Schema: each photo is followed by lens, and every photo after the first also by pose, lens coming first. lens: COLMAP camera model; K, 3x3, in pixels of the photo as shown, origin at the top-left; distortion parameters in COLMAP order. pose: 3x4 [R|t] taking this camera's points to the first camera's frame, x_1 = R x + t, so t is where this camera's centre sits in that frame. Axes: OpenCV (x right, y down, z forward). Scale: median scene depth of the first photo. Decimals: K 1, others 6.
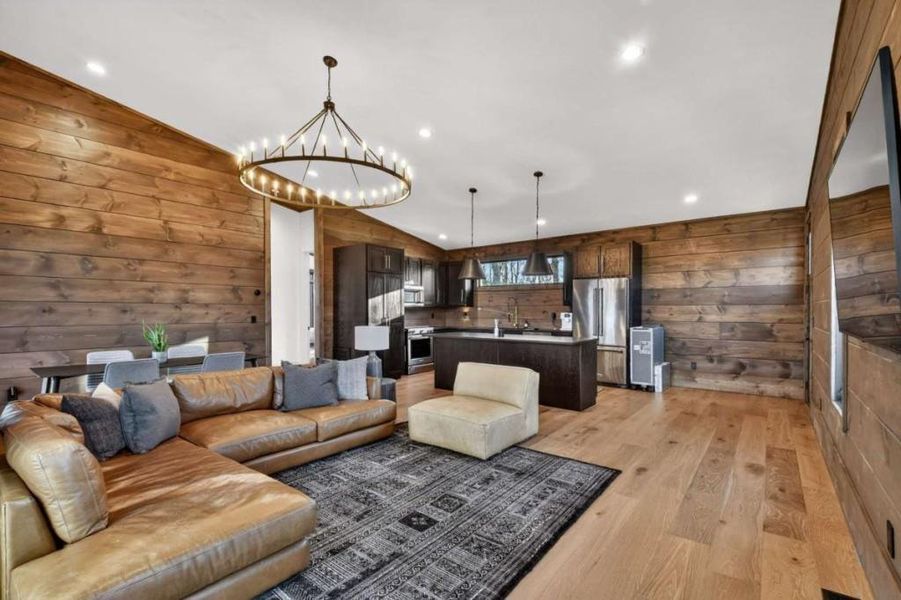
lens RADIAL K [[389.8, 0, 449.8], [0, 389.8, 315.6], [0, 0, 1]] dist [0.027047, -0.021599]
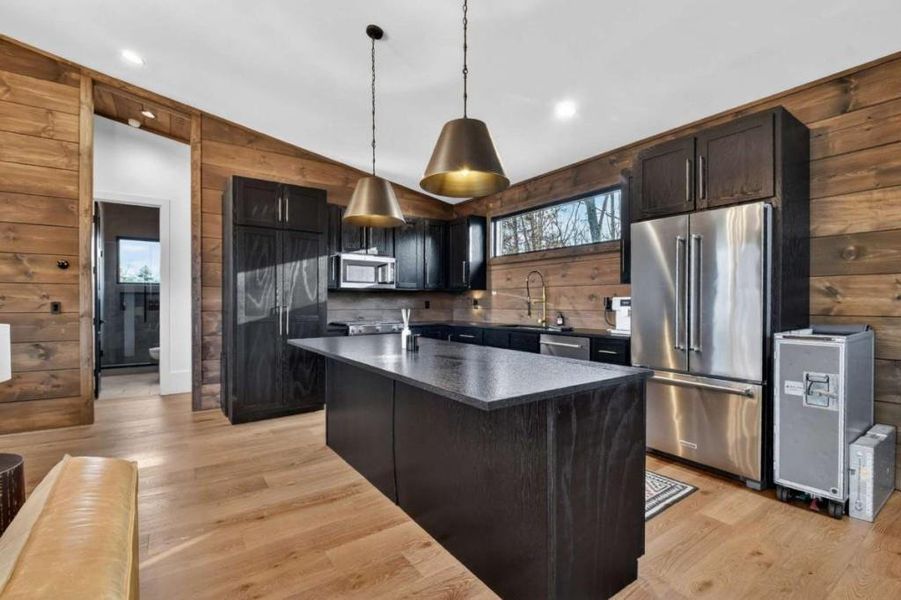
lens RADIAL K [[408.6, 0, 451.1], [0, 408.6, 305.5], [0, 0, 1]] dist [0.031388, -0.025546]
pose [[0.965463, 0.002357, -0.260528, 0.292721], [-0.003175, 0.999991, -0.002722, 0.006189], [0.260519, 0.003455, 0.965463, 0.592710]]
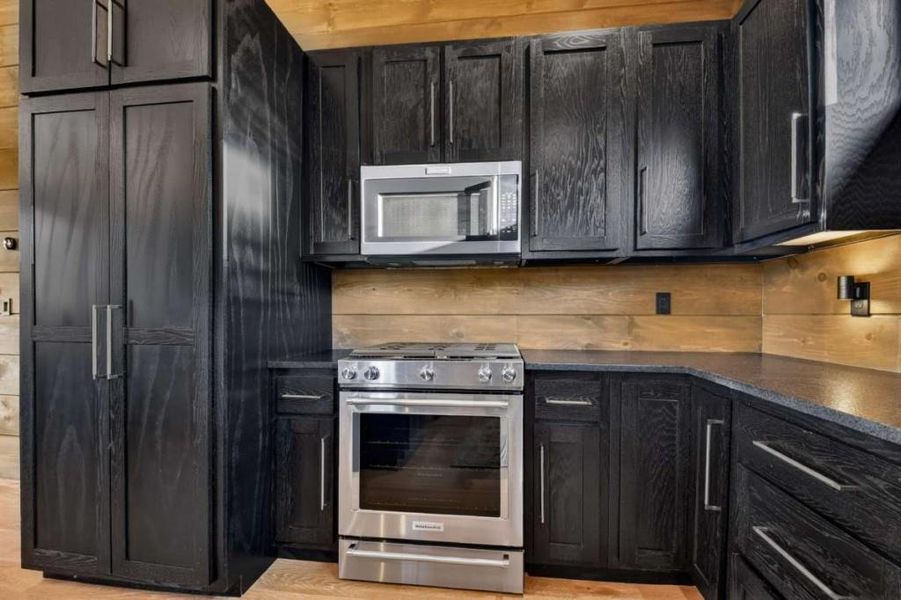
lens RADIAL K [[410.8, 0, 451.0], [0, 410.8, 318.4], [0, 0, 1]] dist [-0.011672, -0.000675]
pose [[0.542942, 0.012295, -0.839680, 0.147496], [-0.009362, 0.999919, 0.008587, 0.014153], [0.839718, 0.003199, 0.543013, 1.307891]]
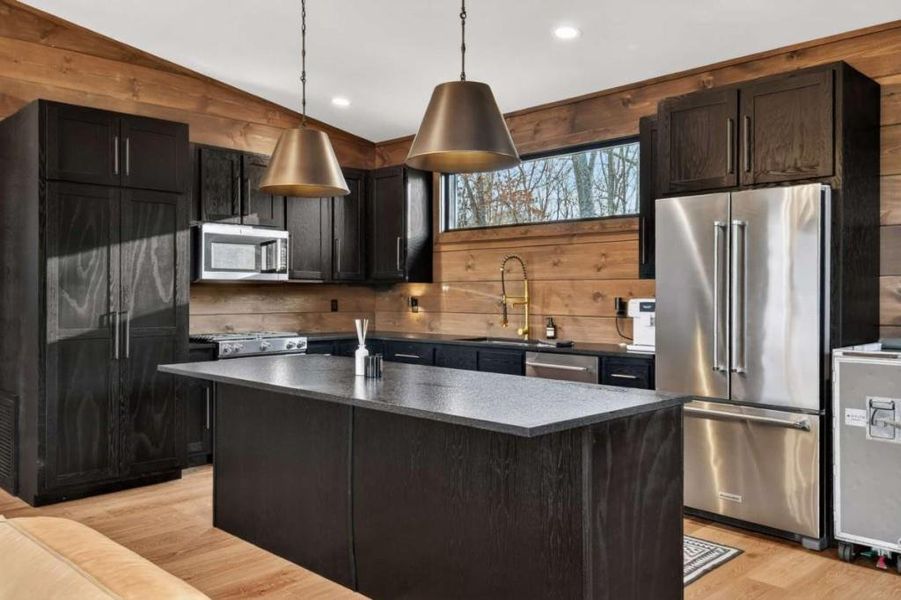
lens RADIAL K [[737.8, 0, 435.7], [0, 737.8, 297.6], [0, 0, 1]] dist [0.054395, 0.005604]
pose [[0.993092, 0.001050, -0.117333, 0.251607], [-0.001762, 0.999981, -0.005968, -0.005715], [0.117324, 0.006134, 0.993075, 0.436628]]
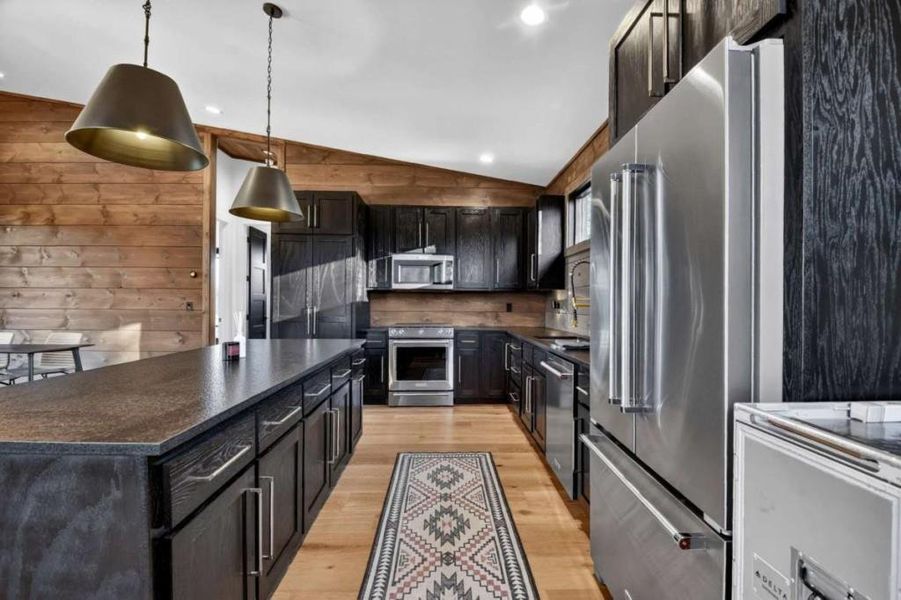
lens RADIAL K [[398.2, 0, 449.1], [0, 398.2, 304.3], [0, 0, 1]] dist [-0.000993, -0.014729]
pose [[0.664339, 0.006811, -0.747401, 0.558745], [-0.015702, 0.999865, -0.004845, 0.000225], [0.747267, 0.014955, 0.664356, 0.937055]]
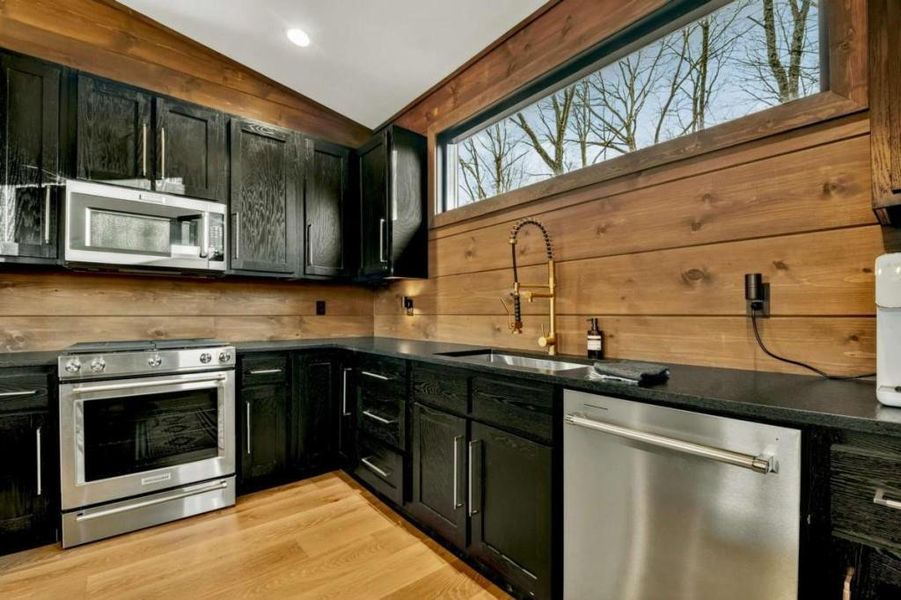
lens RADIAL K [[398.1, 0, 465.0], [0, 398.1, 318.9], [0, 0, 1]] dist [-0.032439, -0.000730]
pose [[0.988586, 0.003591, -0.150614, 0.233028], [-0.003223, 0.999991, 0.002684, 0.015416], [0.150622, -0.002168, 0.988589, 1.134473]]
